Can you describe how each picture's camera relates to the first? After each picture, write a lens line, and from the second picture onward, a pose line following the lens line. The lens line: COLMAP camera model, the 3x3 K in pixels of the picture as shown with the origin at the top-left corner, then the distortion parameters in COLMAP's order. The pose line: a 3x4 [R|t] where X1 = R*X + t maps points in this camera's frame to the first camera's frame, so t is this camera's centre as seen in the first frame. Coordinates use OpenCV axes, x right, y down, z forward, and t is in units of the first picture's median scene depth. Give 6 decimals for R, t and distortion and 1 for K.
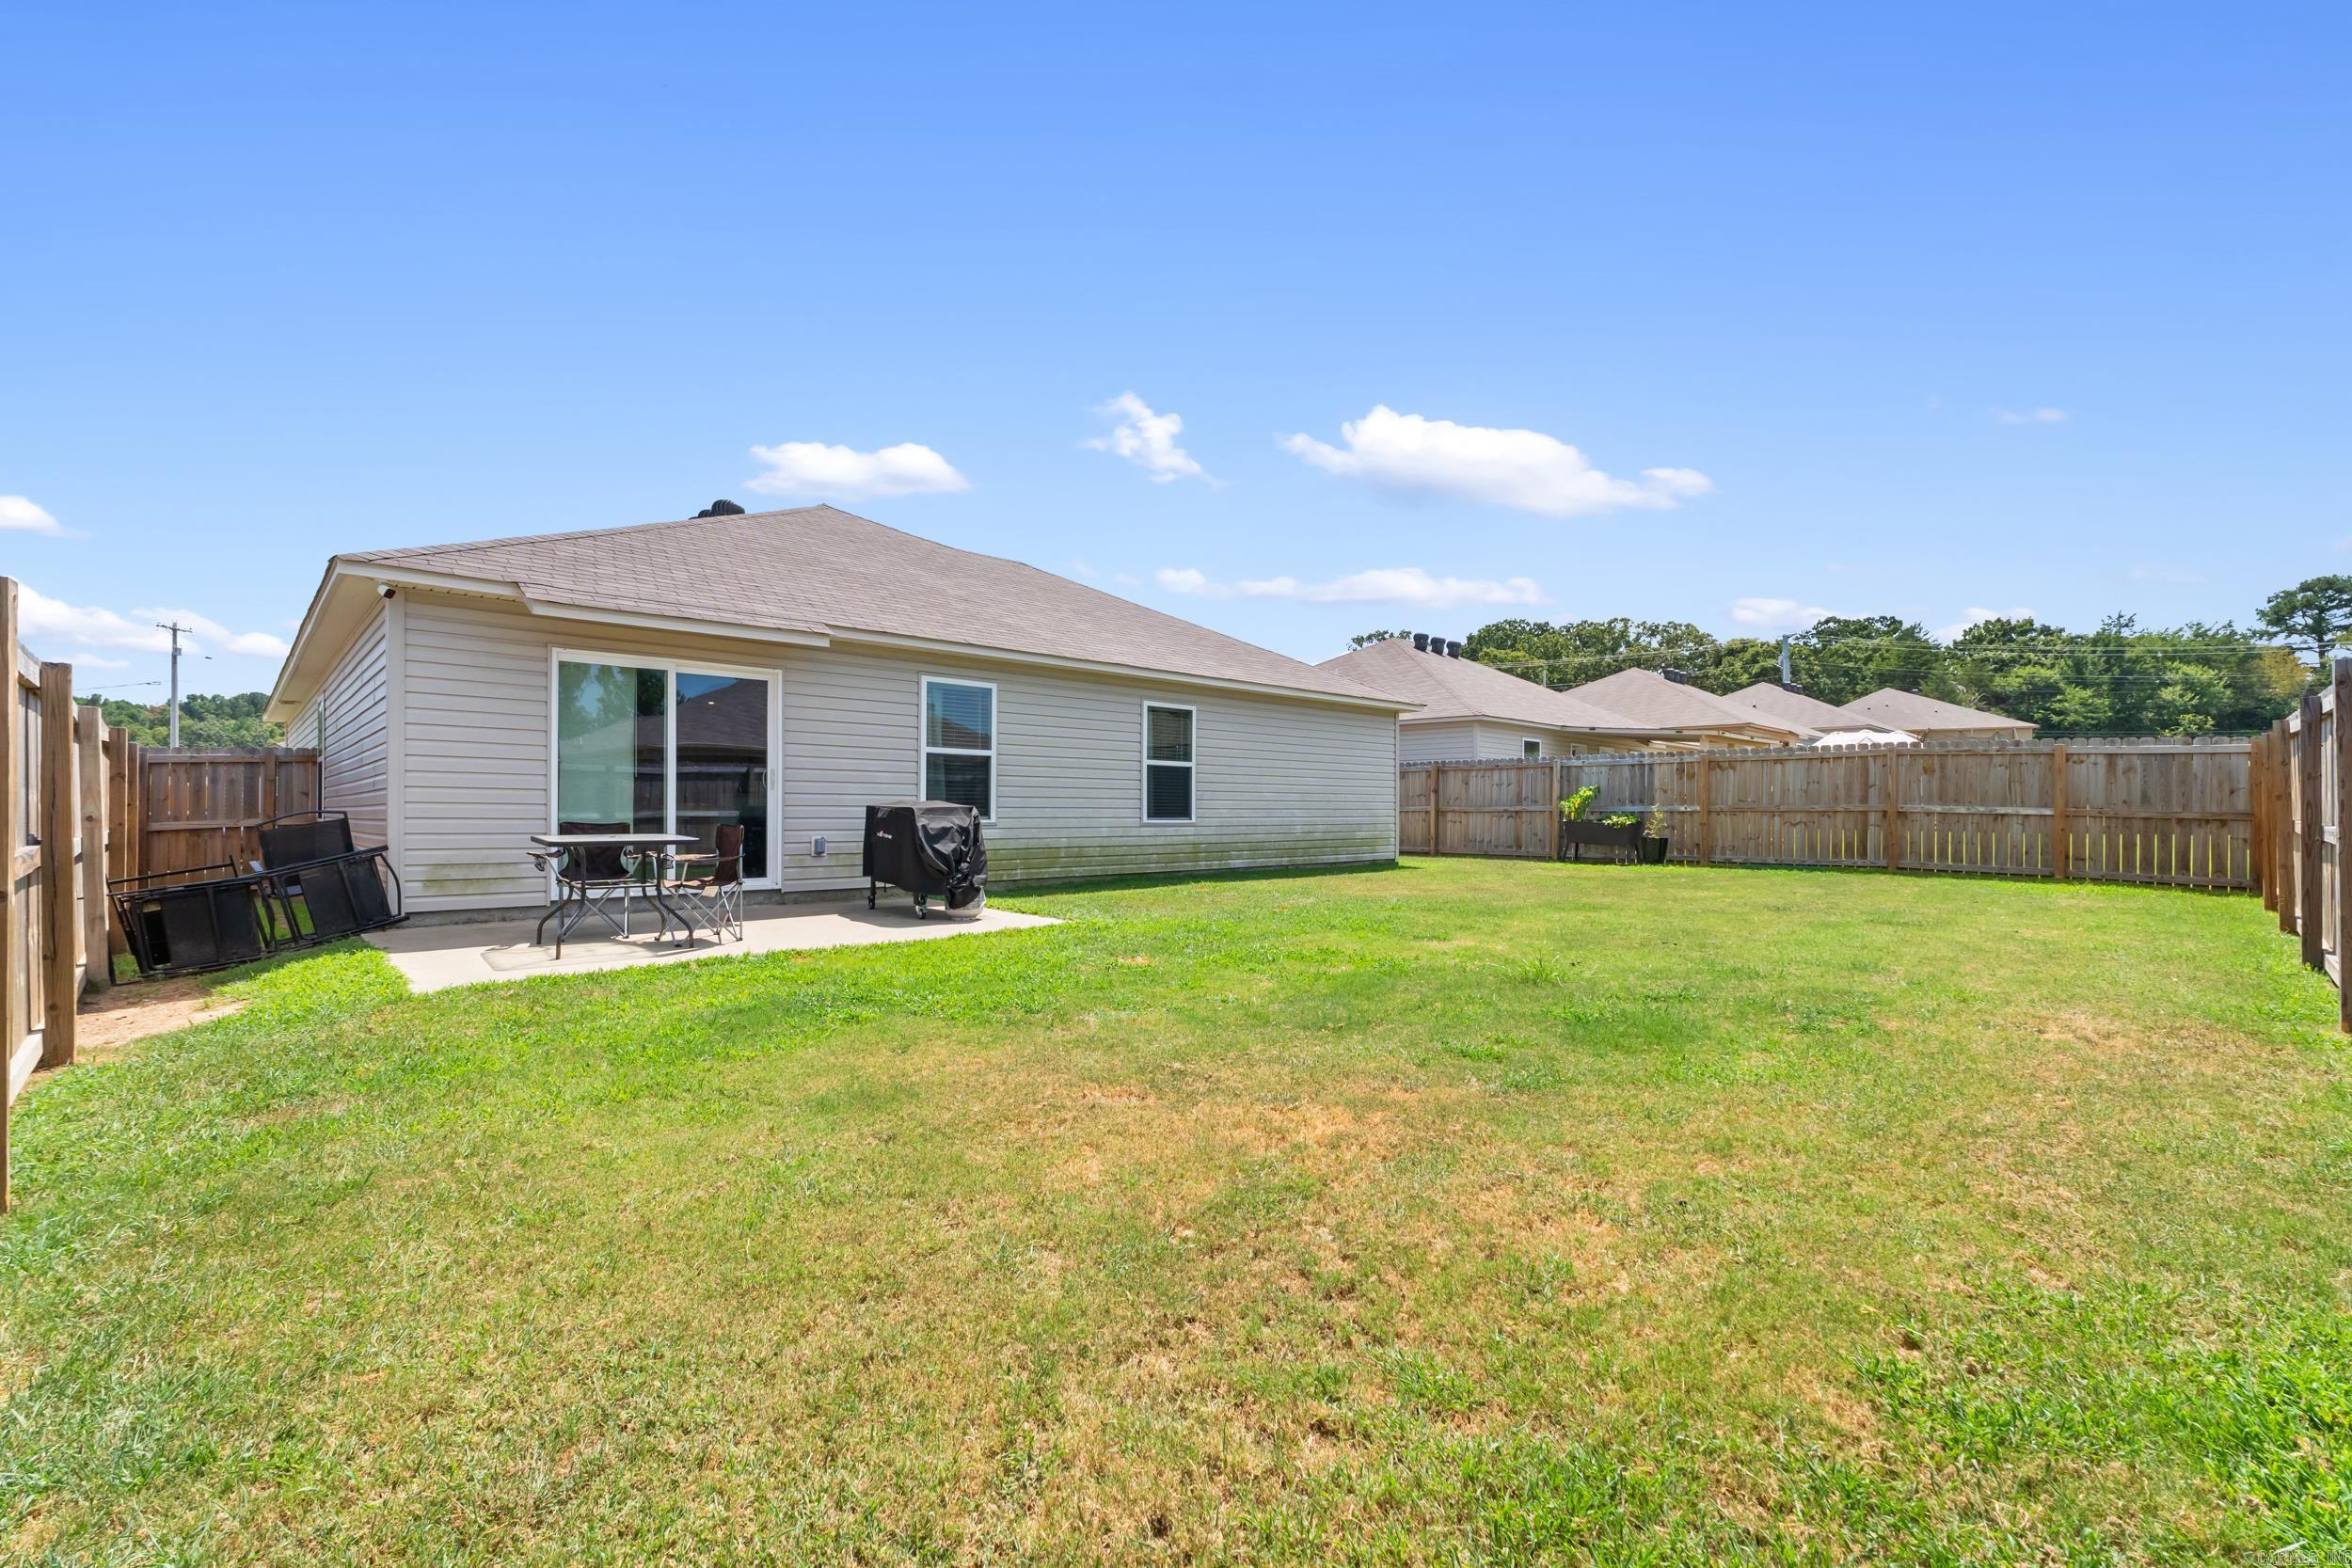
lens RADIAL K [[1007.8, 0, 1183.4], [0, 1007.8, 799.9], [0, 0, 1]] dist [0.004084, -0.000187]
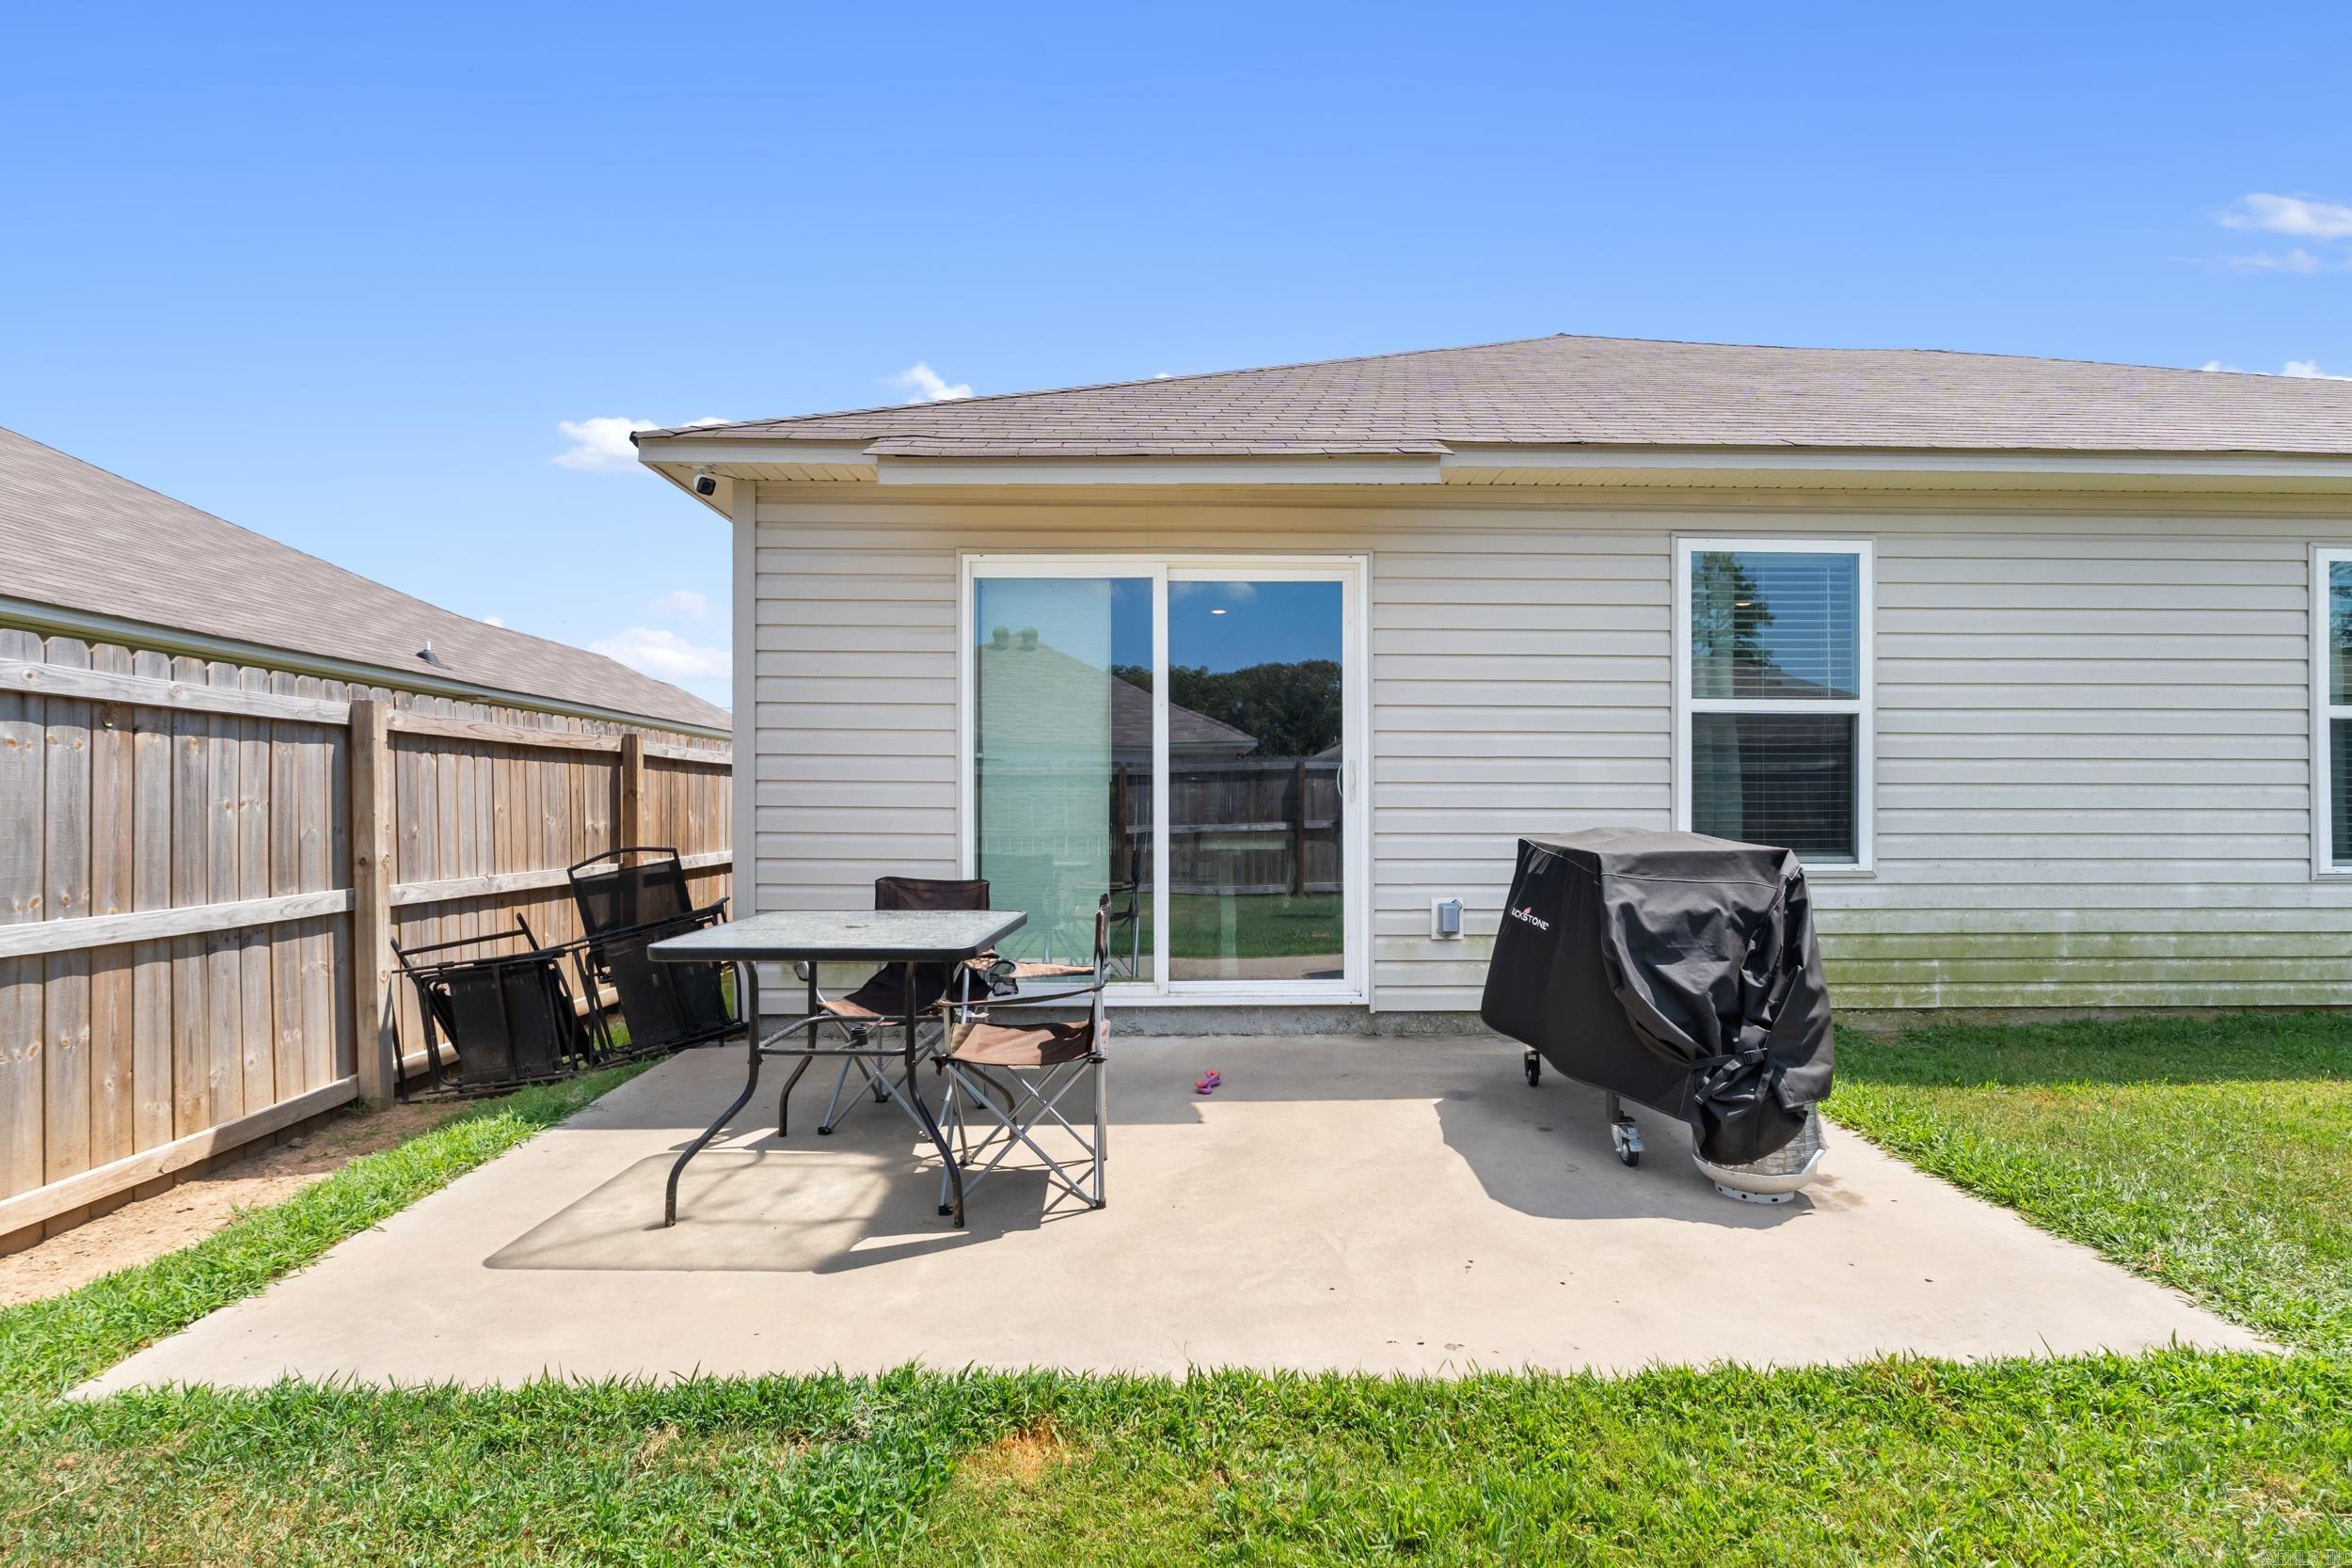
lens RADIAL K [[1166.0, 0, 1180.7], [0, 1166.0, 798.2], [0, 0, 1]] dist [-0.009443, -0.000088]
pose [[0.743209, -0.008695, -0.669003, -0.076132], [0.009563, 0.999951, -0.002372, -0.009629], [0.668991, -0.004635, 0.743256, 0.446997]]
